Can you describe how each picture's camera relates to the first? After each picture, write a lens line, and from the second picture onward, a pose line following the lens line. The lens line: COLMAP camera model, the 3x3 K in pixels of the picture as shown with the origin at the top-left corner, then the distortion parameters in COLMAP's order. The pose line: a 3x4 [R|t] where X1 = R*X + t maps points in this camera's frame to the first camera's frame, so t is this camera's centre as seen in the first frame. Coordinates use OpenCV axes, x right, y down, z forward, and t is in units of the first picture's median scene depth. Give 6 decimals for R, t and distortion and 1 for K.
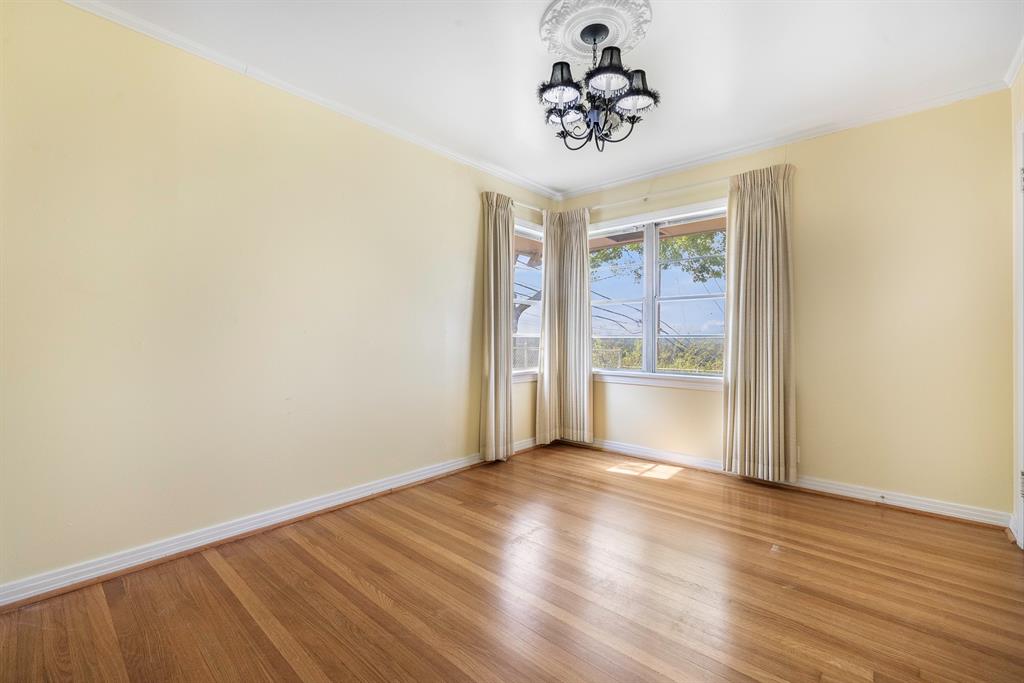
lens RADIAL K [[433.3, 0, 512.3], [0, 433.3, 332.3], [0, 0, 1]] dist [0.002784, 0.000442]
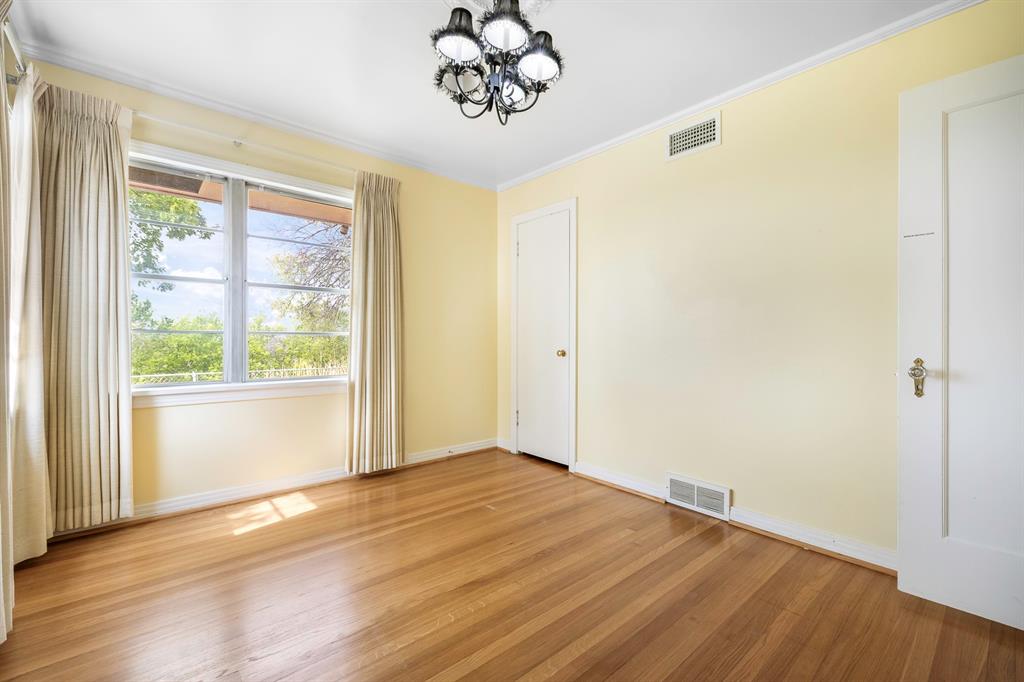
lens RADIAL K [[433.3, 0, 512.3], [0, 433.3, 331.8], [0, 0, 1]] dist [0.002784, 0.000442]
pose [[0.128603, 0.011568, 0.991629, -0.409264], [-0.020559, 0.999748, -0.008996, 0.004623], [-0.991483, -0.019230, 0.128808, 0.521730]]
